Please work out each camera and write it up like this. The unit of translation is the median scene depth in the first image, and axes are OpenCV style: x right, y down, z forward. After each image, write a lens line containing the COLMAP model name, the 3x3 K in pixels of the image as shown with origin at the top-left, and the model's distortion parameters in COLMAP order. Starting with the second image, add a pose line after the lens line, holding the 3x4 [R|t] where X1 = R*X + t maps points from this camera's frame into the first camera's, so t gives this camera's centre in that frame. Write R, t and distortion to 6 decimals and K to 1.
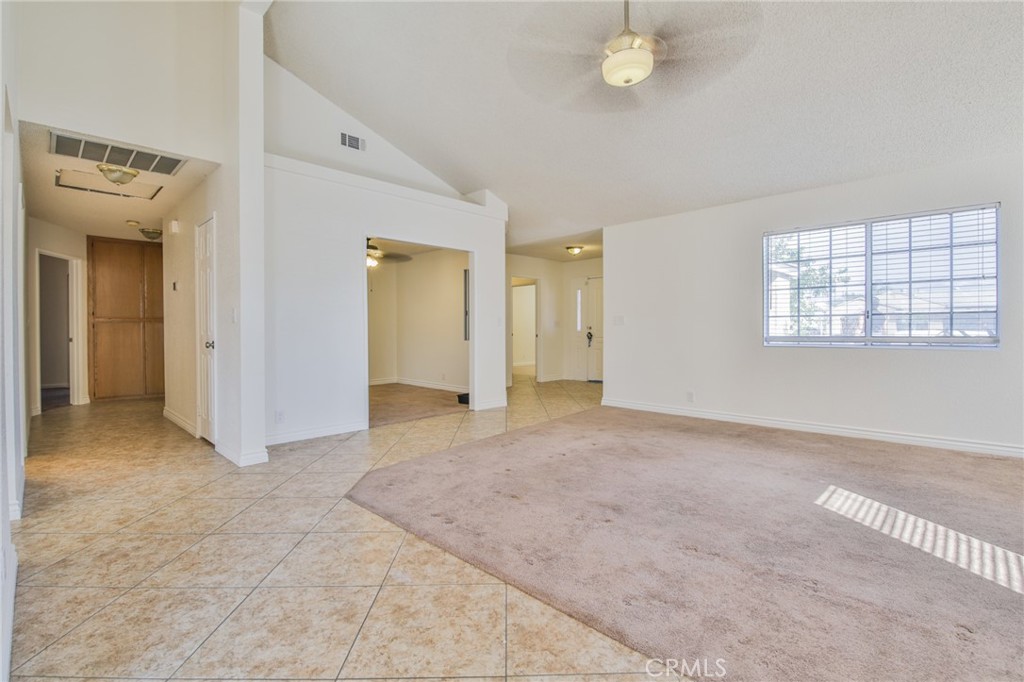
lens RADIAL K [[469.1, 0, 512.4], [0, 469.1, 334.8], [0, 0, 1]] dist [-0.003877, -0.009271]
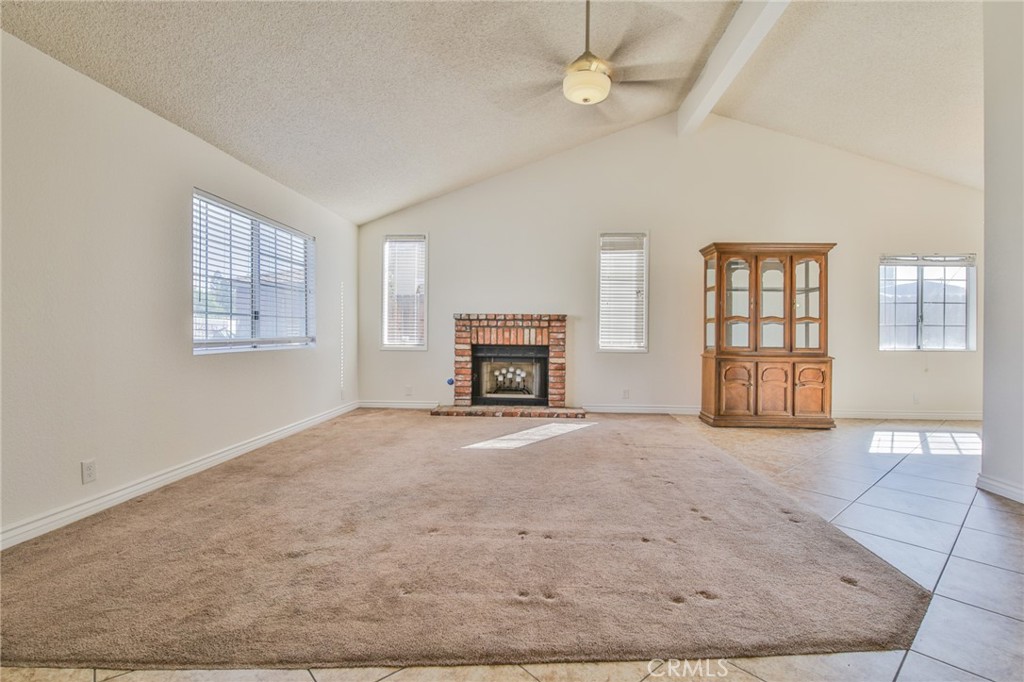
lens RADIAL K [[469.1, 0, 512.4], [0, 469.1, 334.8], [0, 0, 1]] dist [-0.003877, -0.009271]
pose [[-0.653883, -0.004504, 0.756582, -0.410243], [0.000801, 0.999978, 0.006646, -0.007863], [-0.756595, 0.004951, -0.653865, 1.629854]]
